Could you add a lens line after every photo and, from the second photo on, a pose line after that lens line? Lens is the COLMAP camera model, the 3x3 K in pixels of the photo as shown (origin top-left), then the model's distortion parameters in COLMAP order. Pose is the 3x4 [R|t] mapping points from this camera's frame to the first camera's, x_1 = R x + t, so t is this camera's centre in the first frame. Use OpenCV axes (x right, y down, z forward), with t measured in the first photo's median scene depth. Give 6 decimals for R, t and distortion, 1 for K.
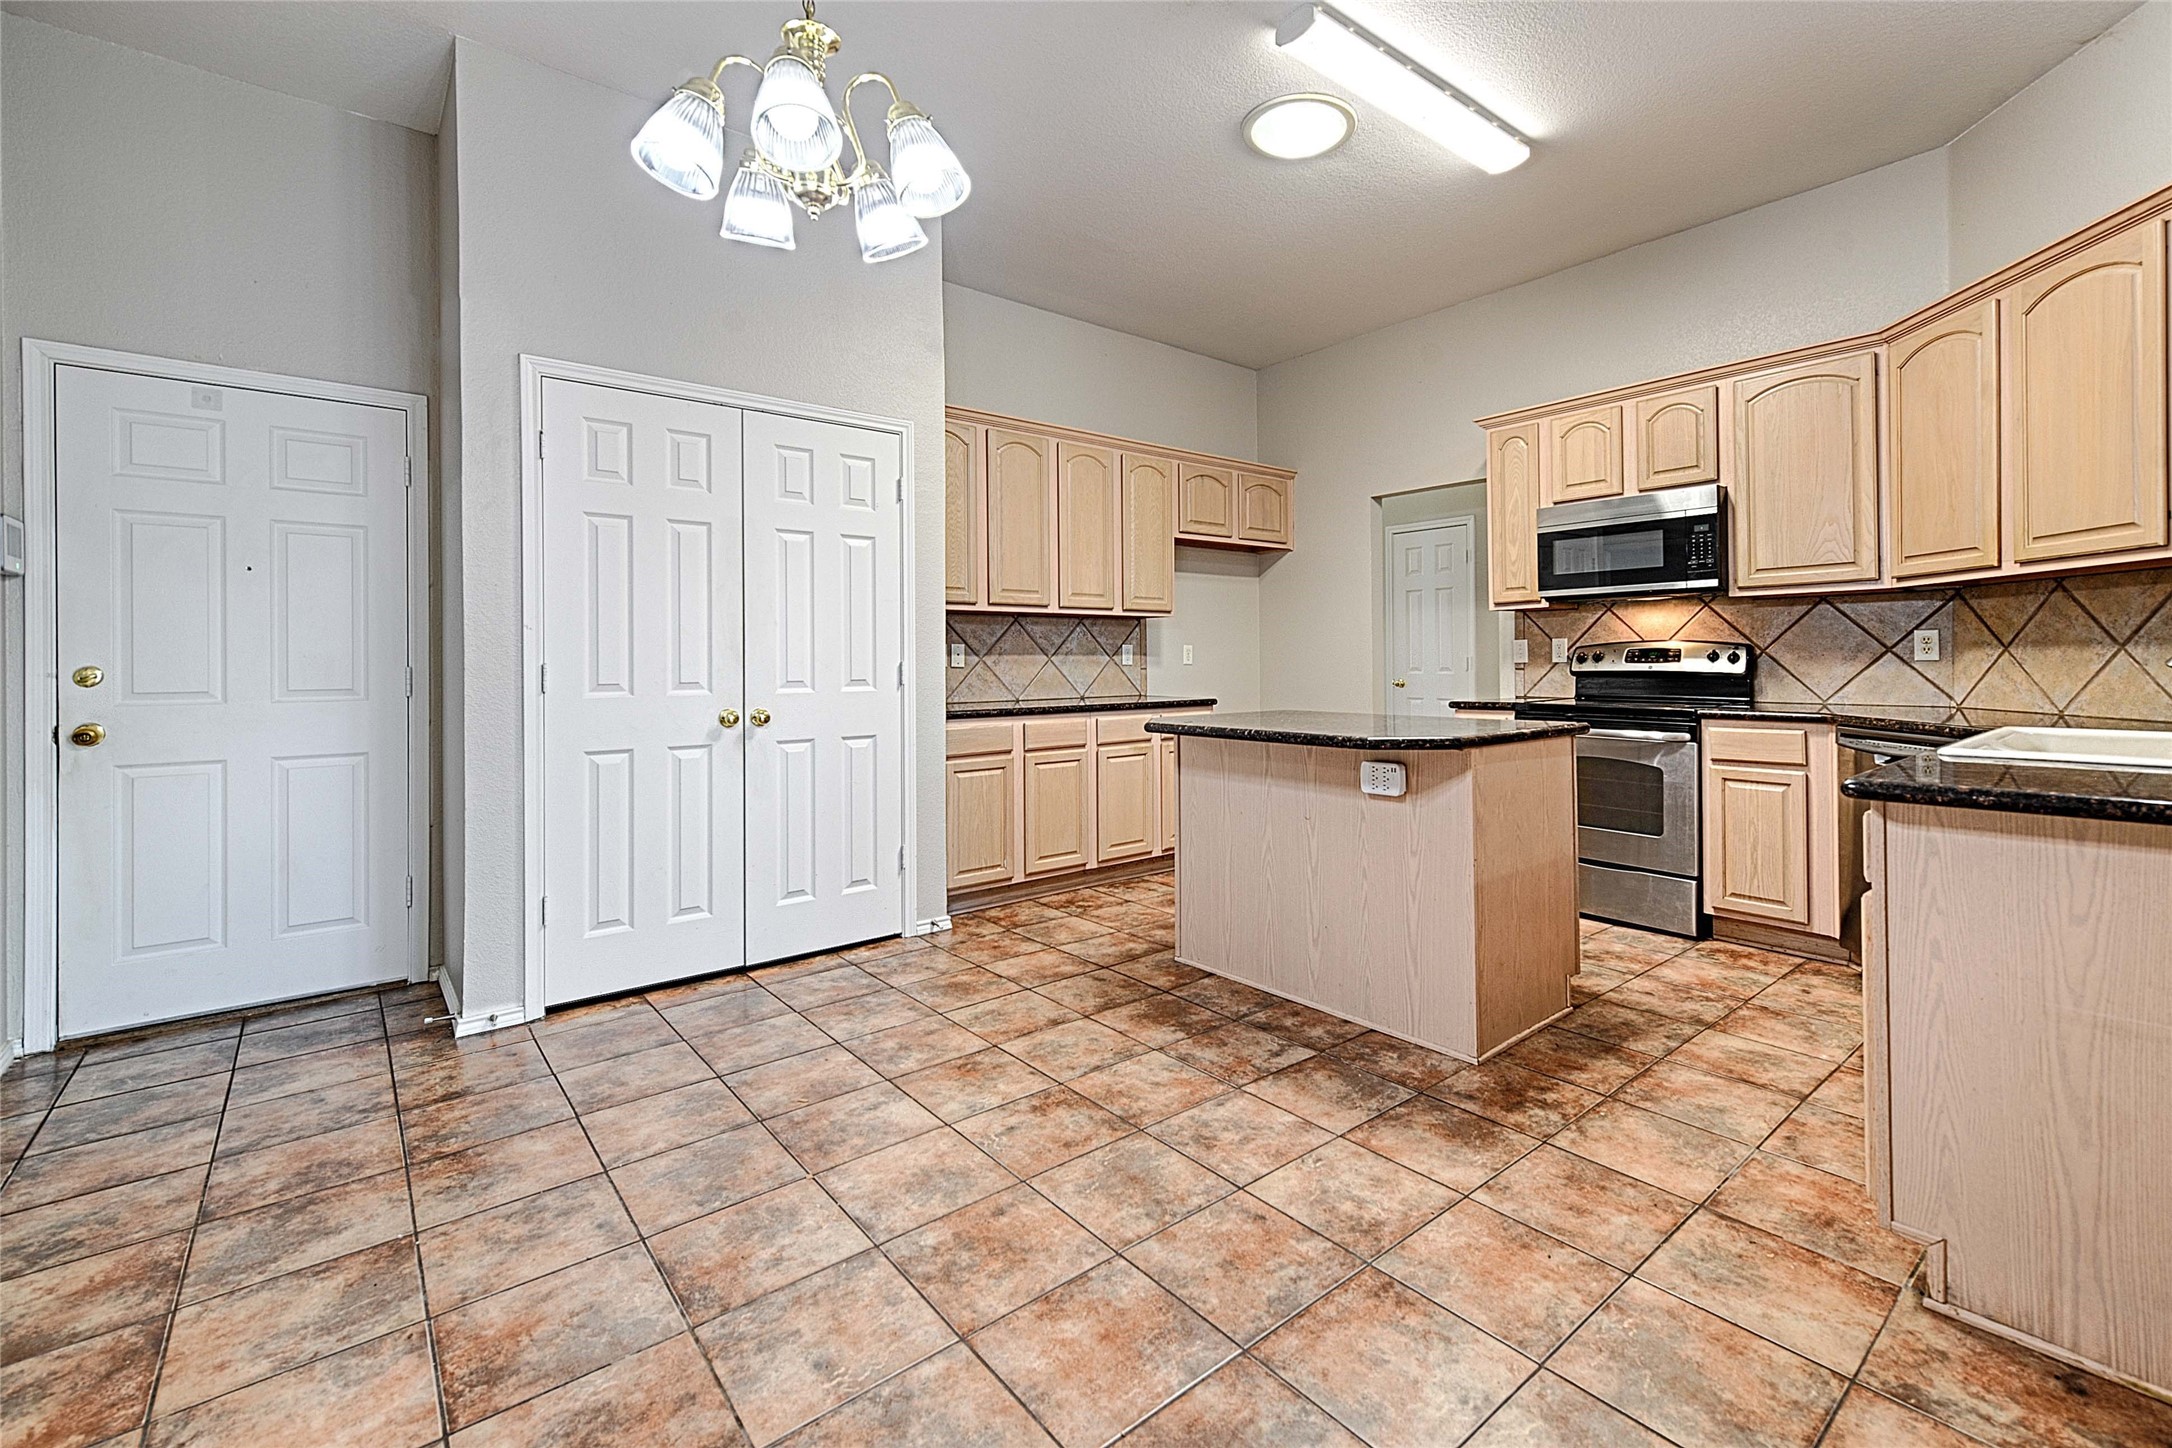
lens RADIAL K [[918.6, 0, 1122.6], [0, 918.6, 659.2], [0, 0, 1]] dist [0.012572, -0.001222]
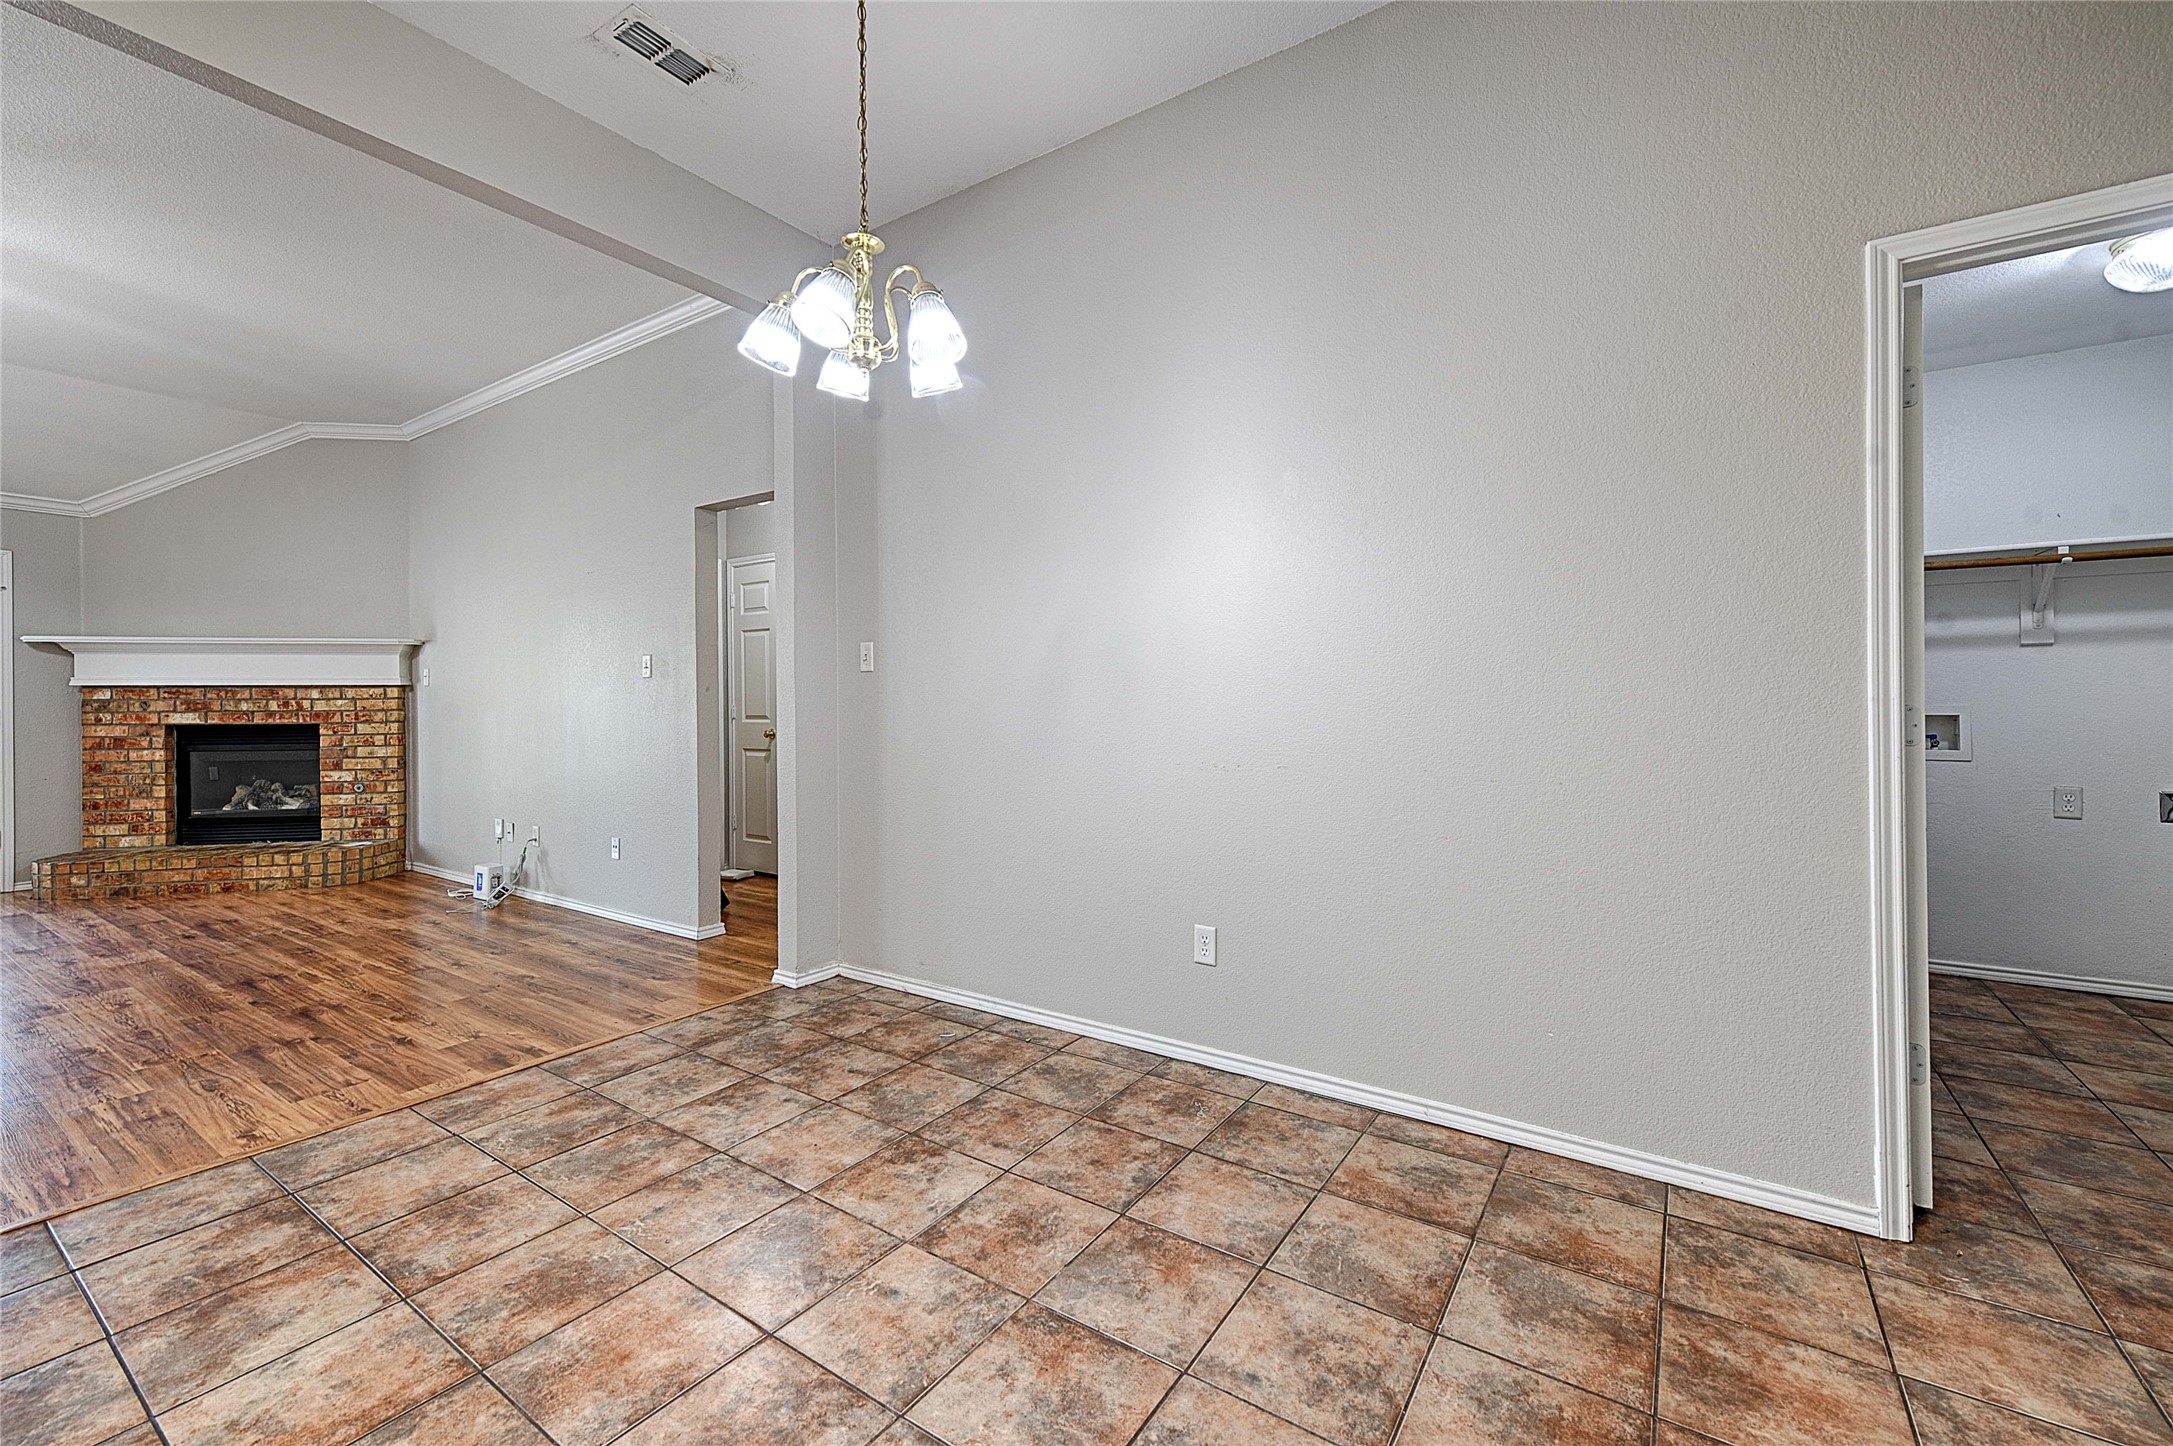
lens RADIAL K [[894.2, 0, 1095.5], [0, 894.2, 707.6], [0, 0, 1]] dist [0.007795, 0.000118]
pose [[-0.957048, 0.018099, -0.289364, -0.157109], [0.015582, 0.999818, 0.011000, -0.004182], [0.289510, 0.006018, -0.957156, 1.346480]]
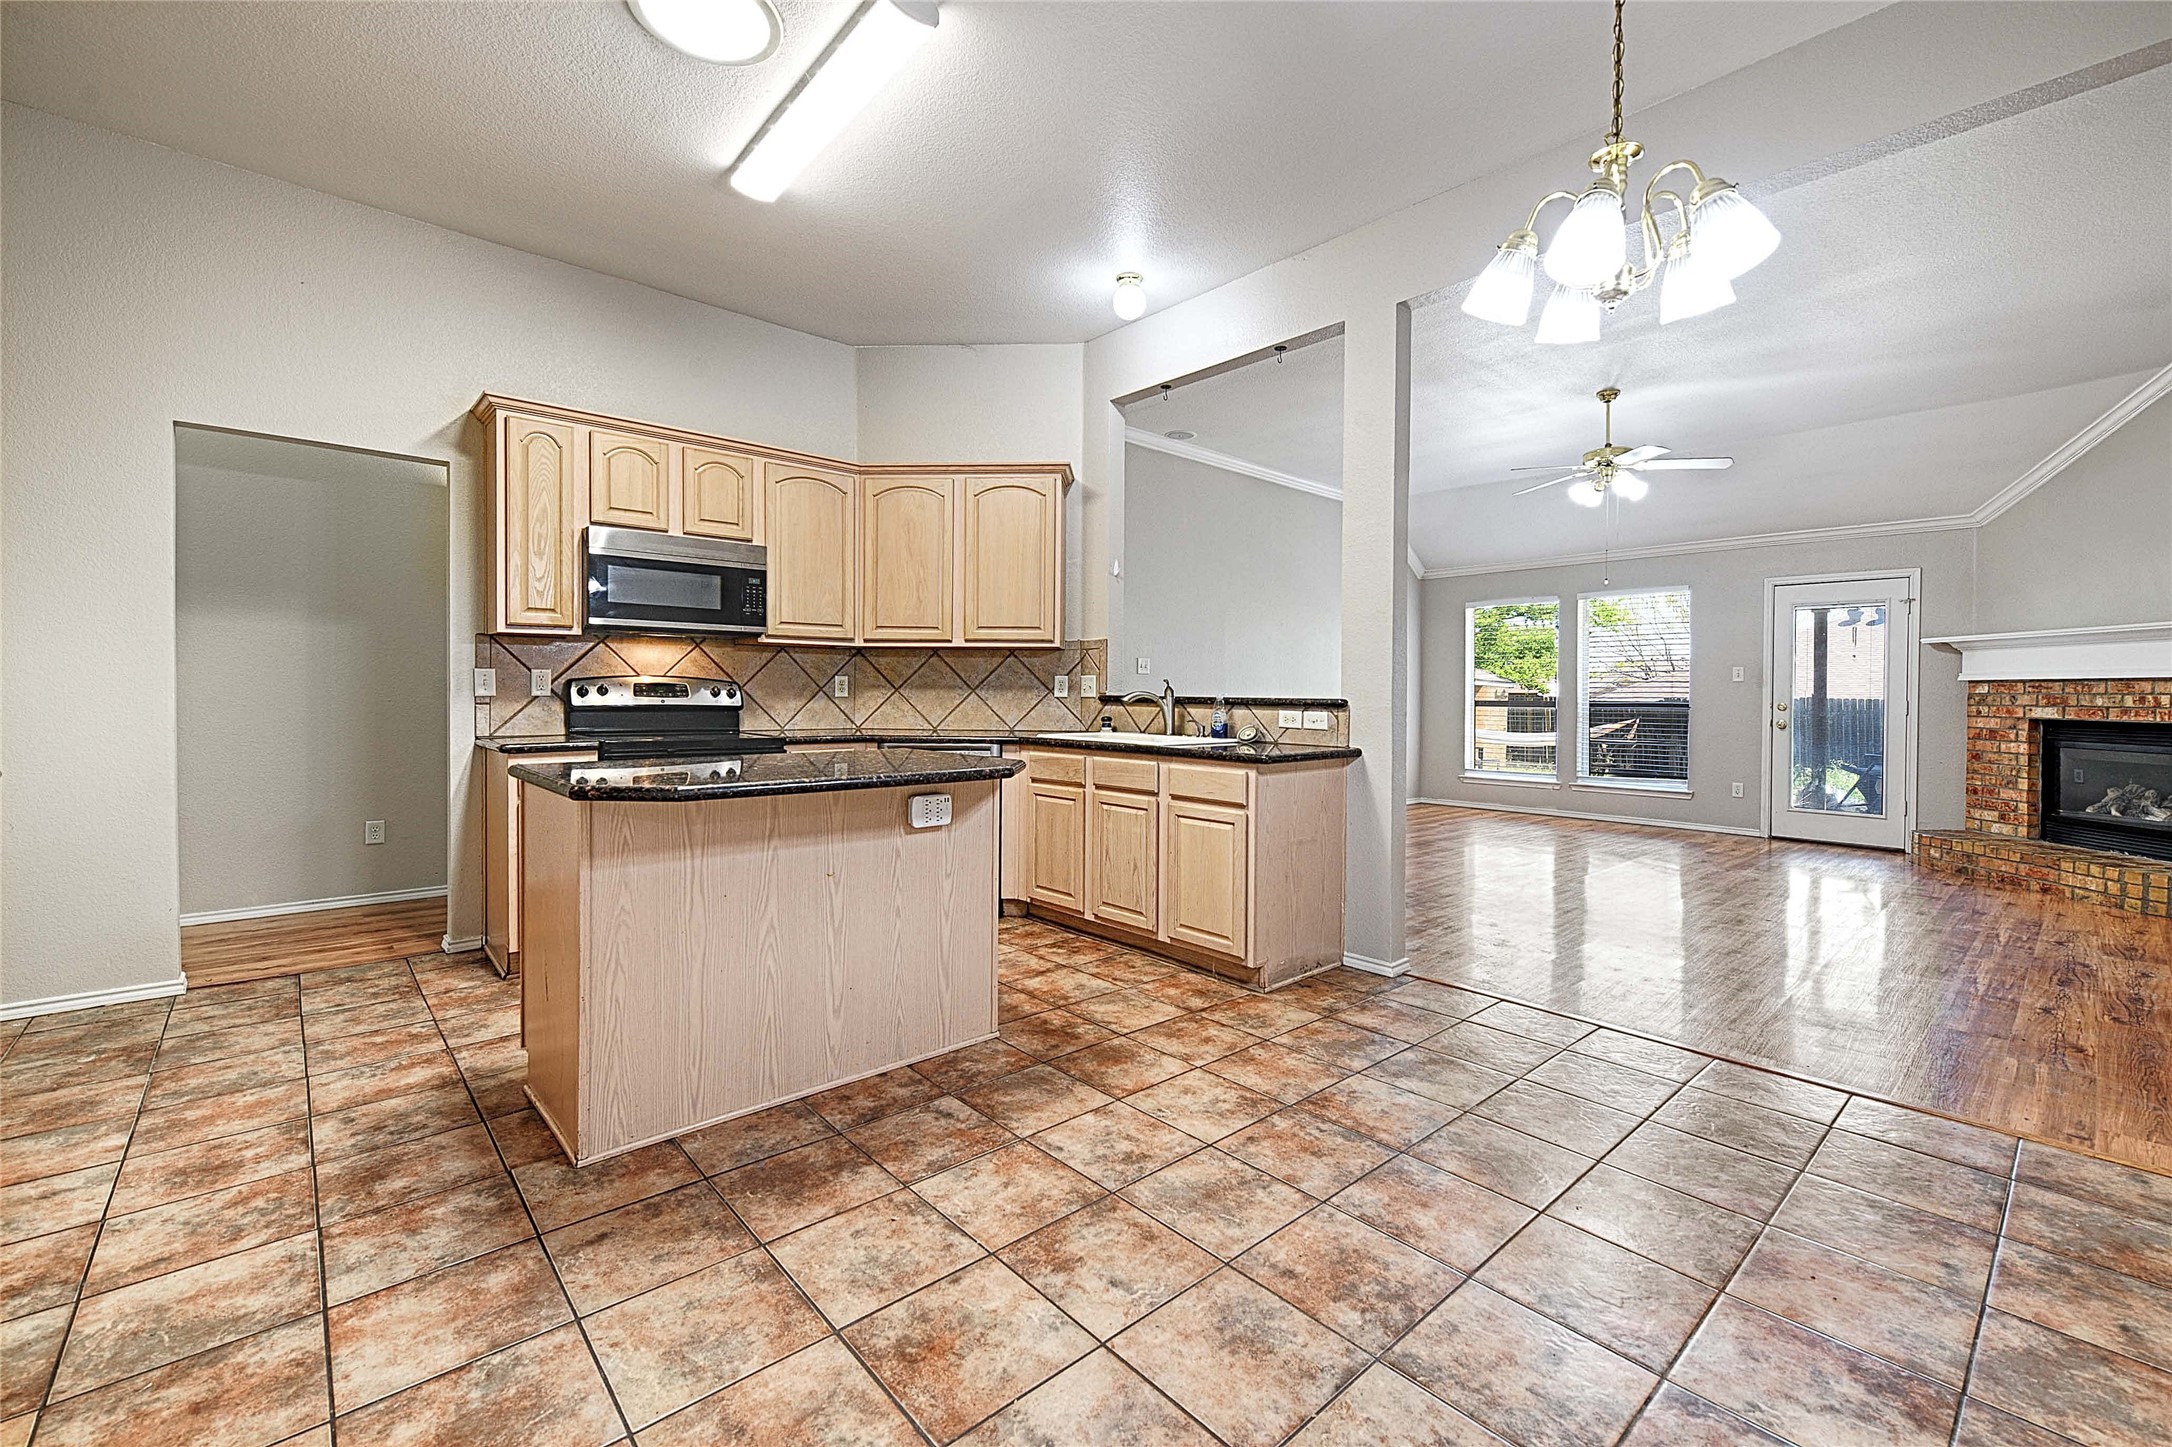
lens RADIAL K [[918.6, 0, 1089.6], [0, 918.6, 702.4], [0, 0, 1]] dist [0.012572, -0.001222]
pose [[-0.032501, -0.001176, 0.999471, -0.844244], [-0.009671, 0.999953, 0.000862, 0.007254], [-0.999425, -0.009638, -0.032511, 0.970235]]
